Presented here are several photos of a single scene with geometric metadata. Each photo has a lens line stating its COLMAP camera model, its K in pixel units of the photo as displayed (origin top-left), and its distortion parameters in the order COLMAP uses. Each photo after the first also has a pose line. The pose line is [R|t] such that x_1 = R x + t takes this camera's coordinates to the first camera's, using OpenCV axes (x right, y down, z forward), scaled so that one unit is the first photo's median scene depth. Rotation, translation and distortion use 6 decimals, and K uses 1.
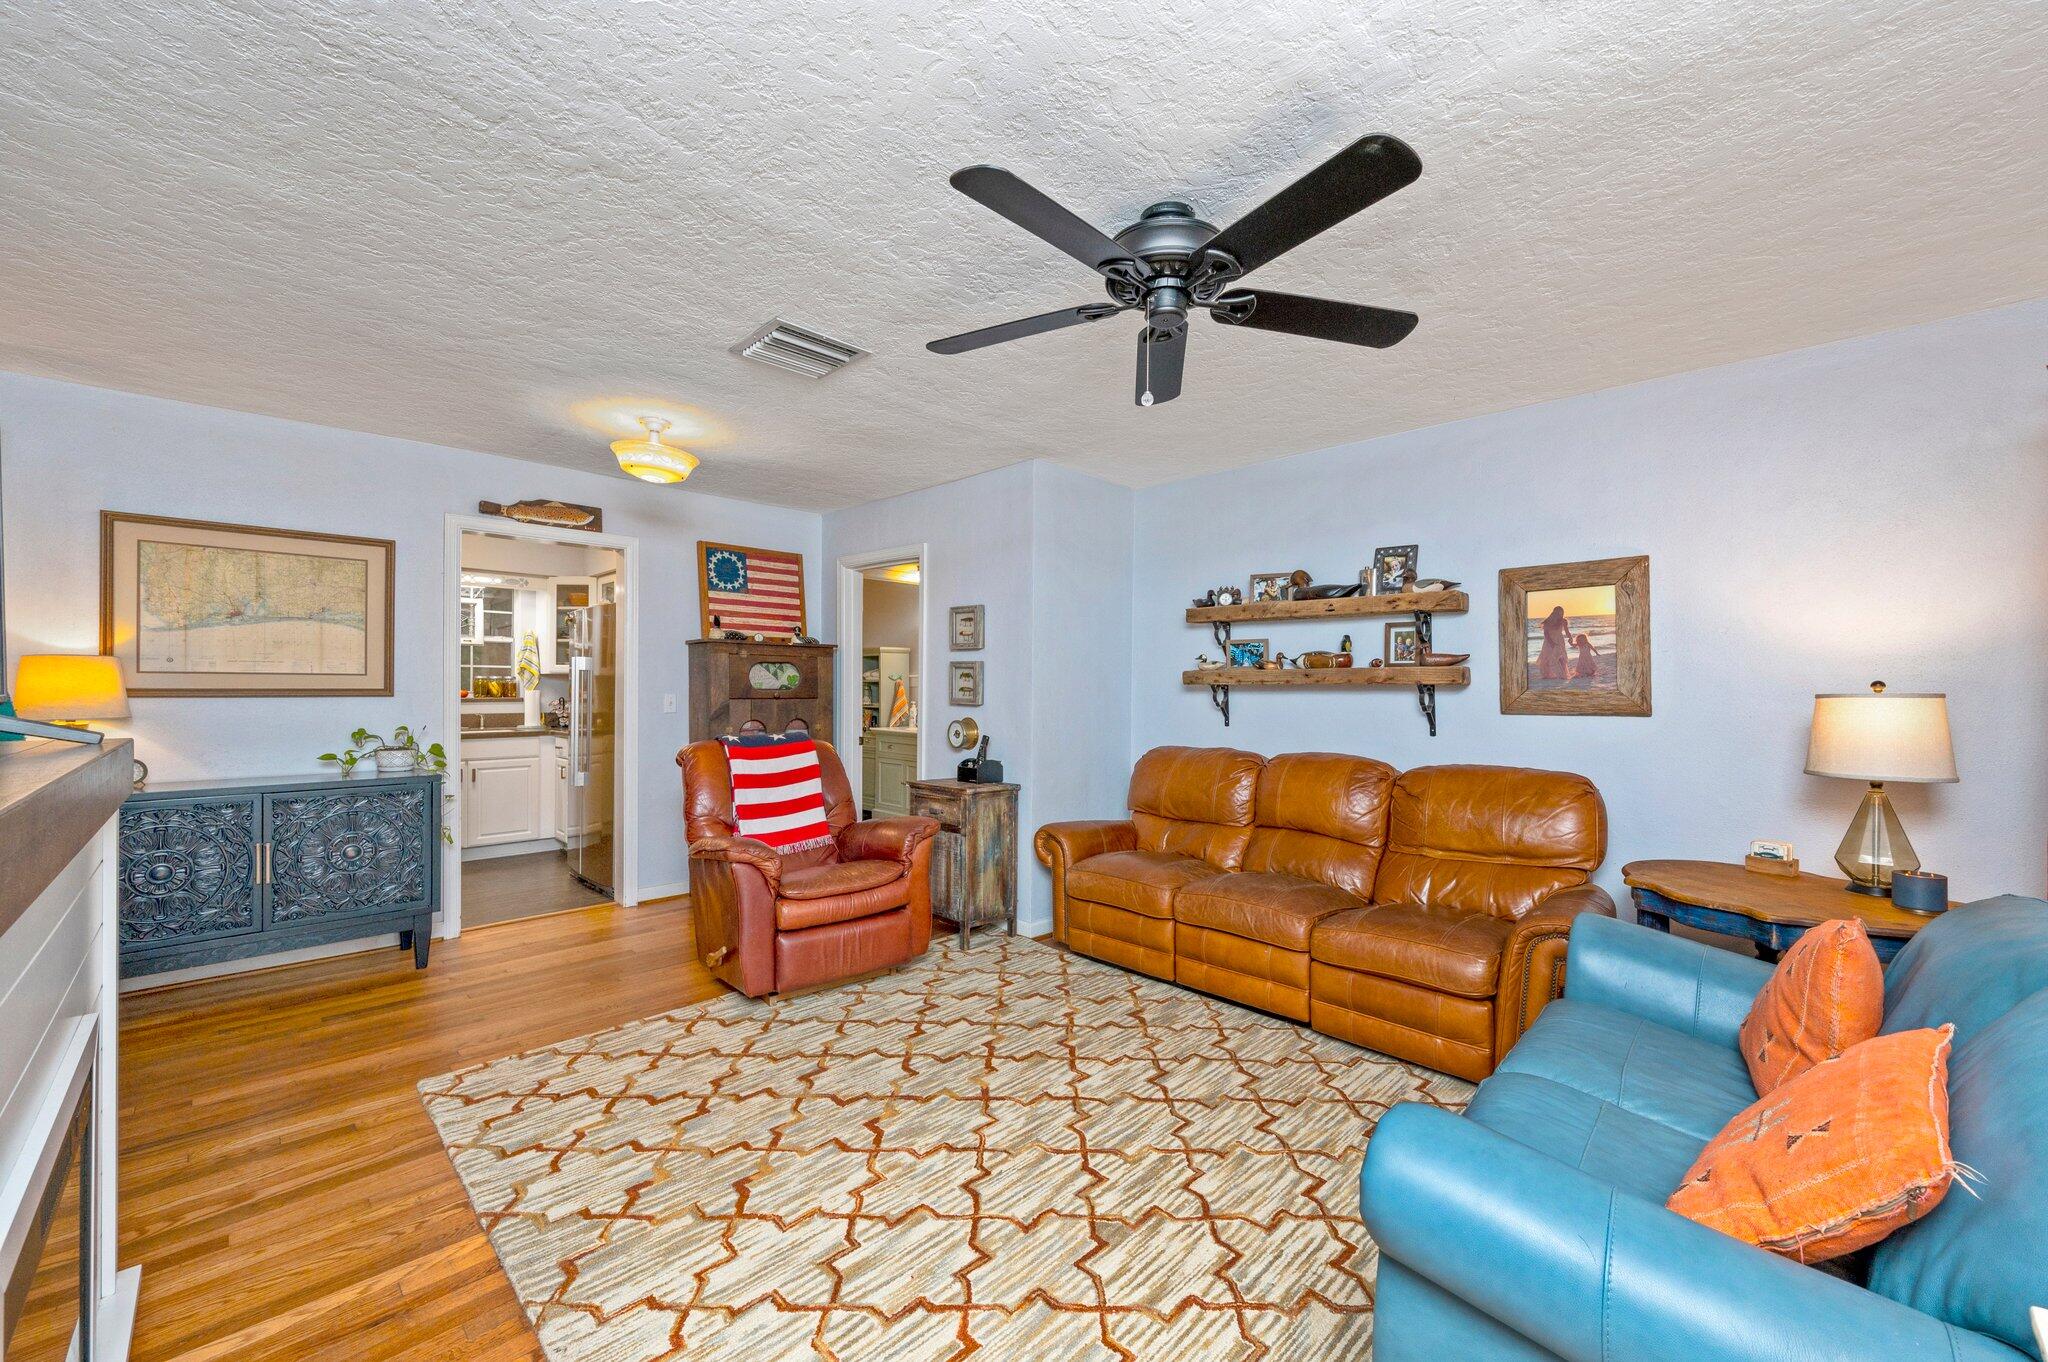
lens RADIAL K [[806.3, 0, 1040.7], [0, 806.3, 684.0], [0, 0, 1]] dist [-0.002044, -0.000235]
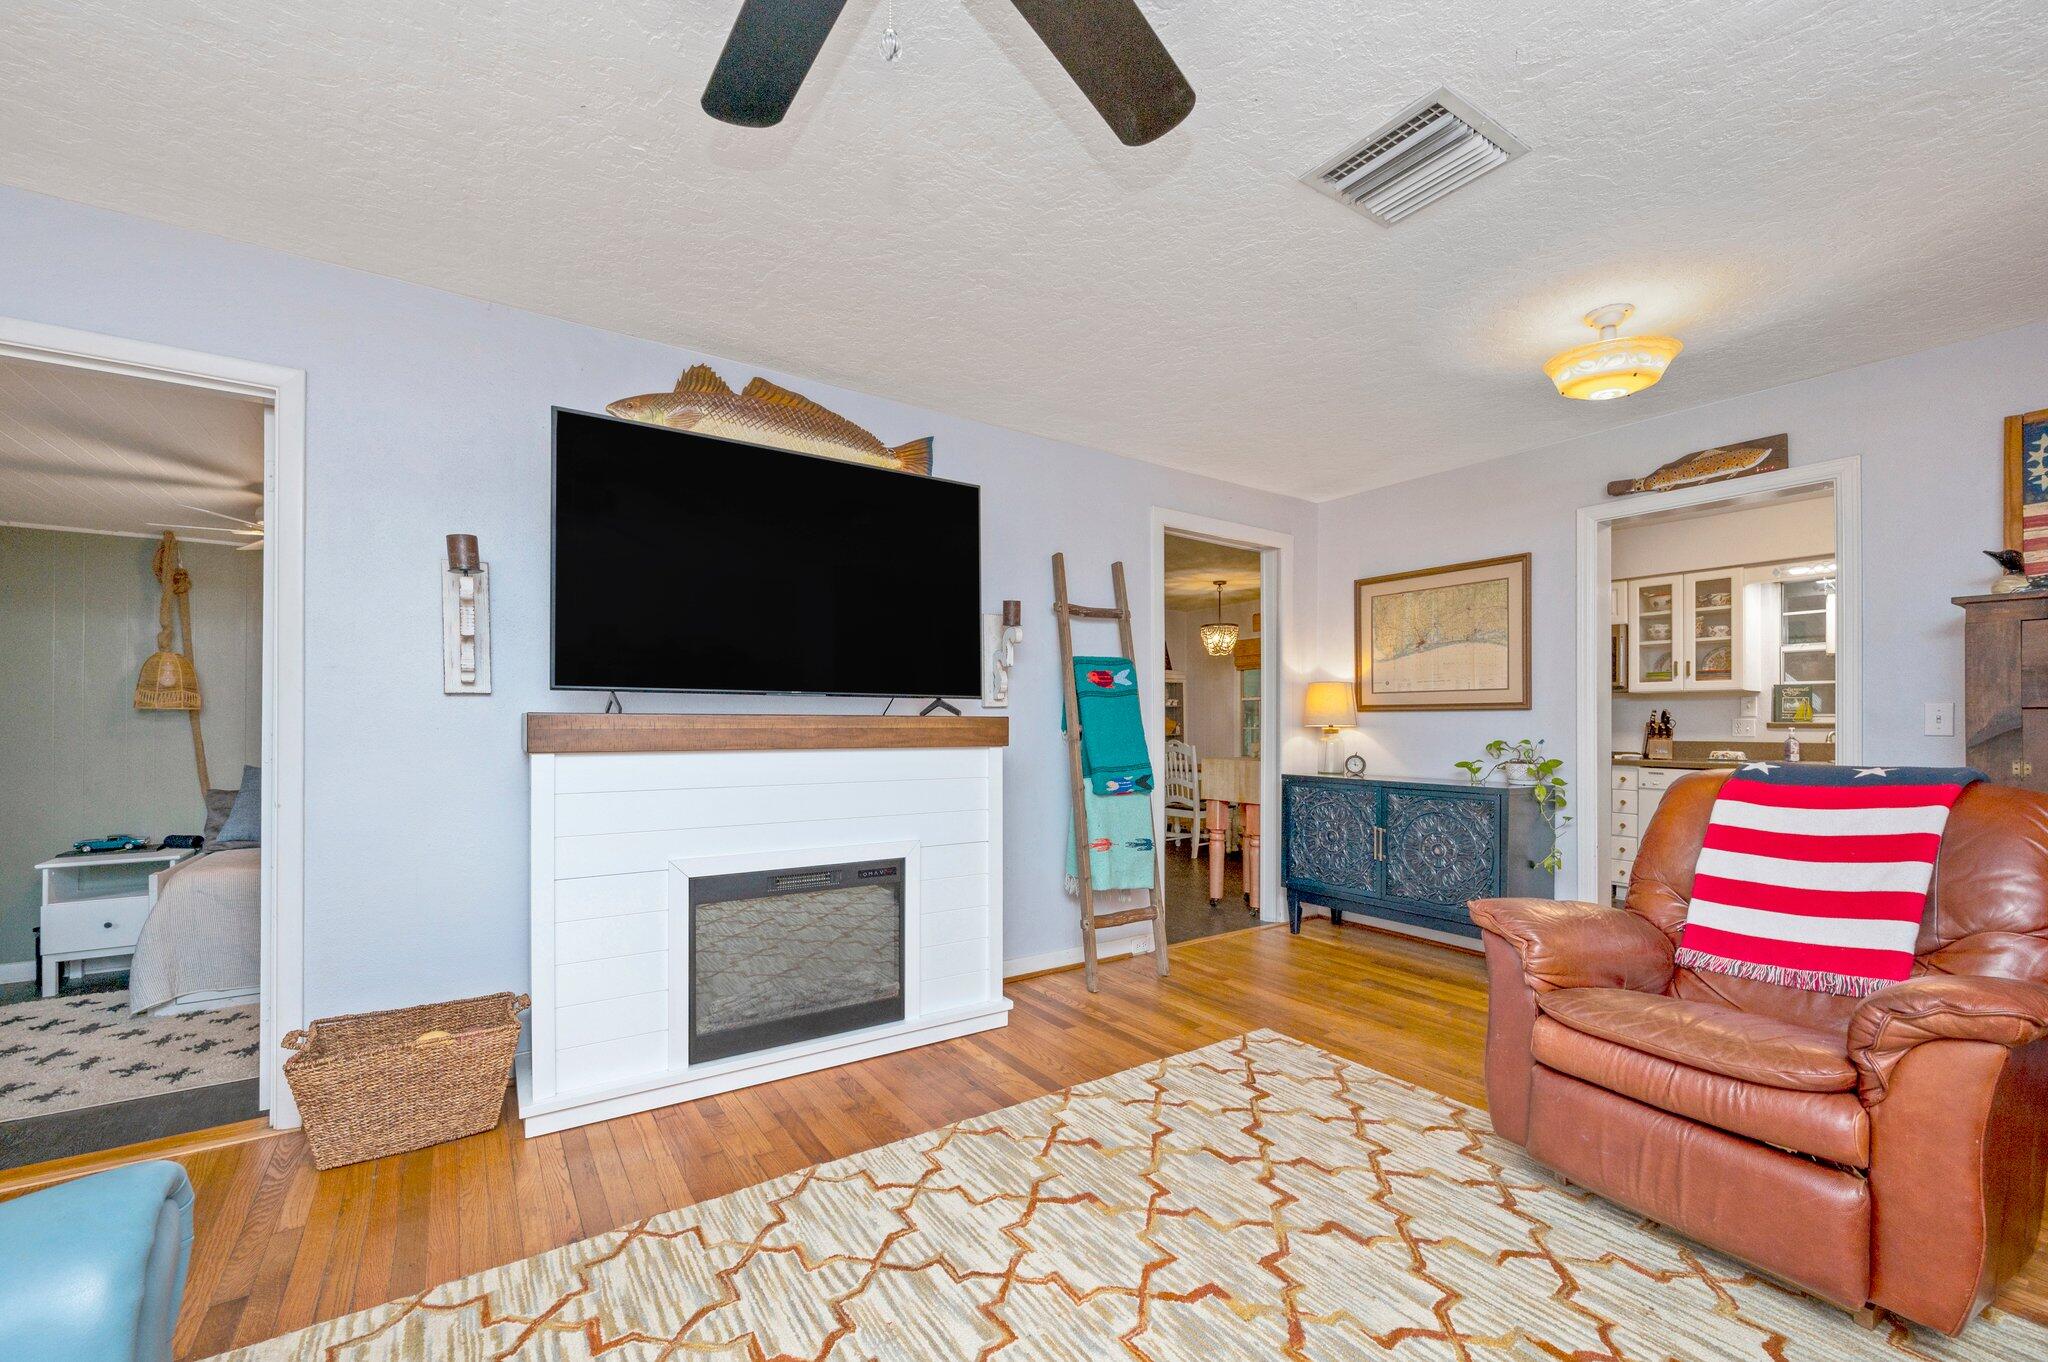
lens RADIAL K [[823.2, 0, 1020.7], [0, 823.2, 716.8], [0, 0, 1]] dist [-0.001859, -0.000009]
pose [[-0.206112, -0.015393, -0.978407, 0.471087], [-0.001888, 0.999881, -0.015333, 0.061349], [0.978527, -0.001313, -0.206117, 0.896589]]
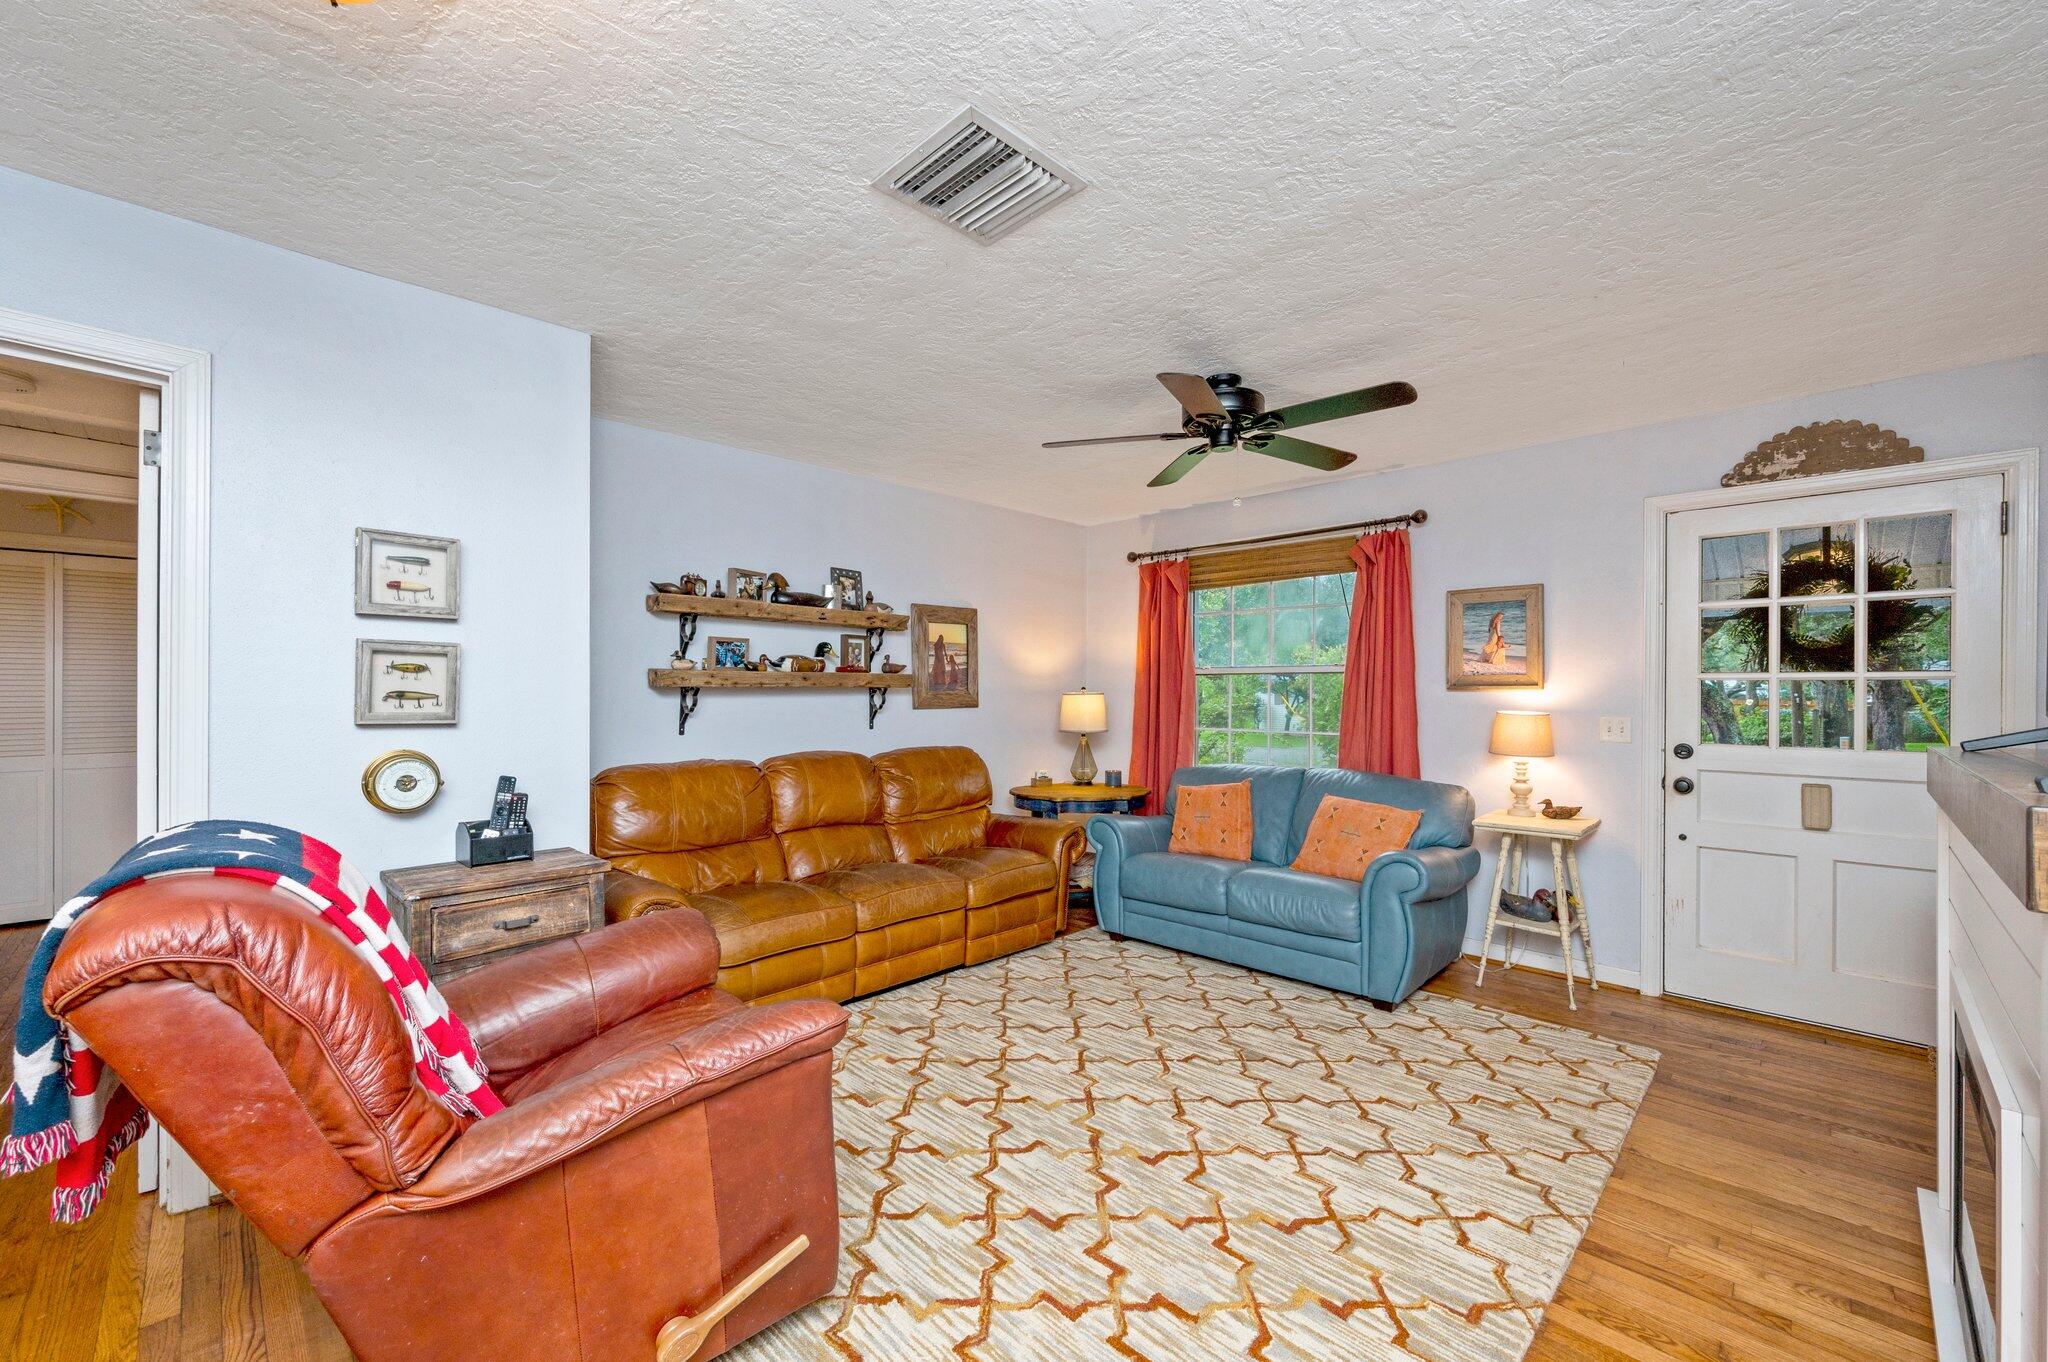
lens RADIAL K [[813.7, 0, 1024.0], [0, 813.7, 681.0], [0, 0, 1]] dist [-0.000251, -0.000246]
pose [[0.012020, 0.006364, 0.999908, -1.057160], [-0.007659, 0.999951, -0.006272, -0.004060], [-0.999898, -0.007583, 0.012068, 1.038332]]
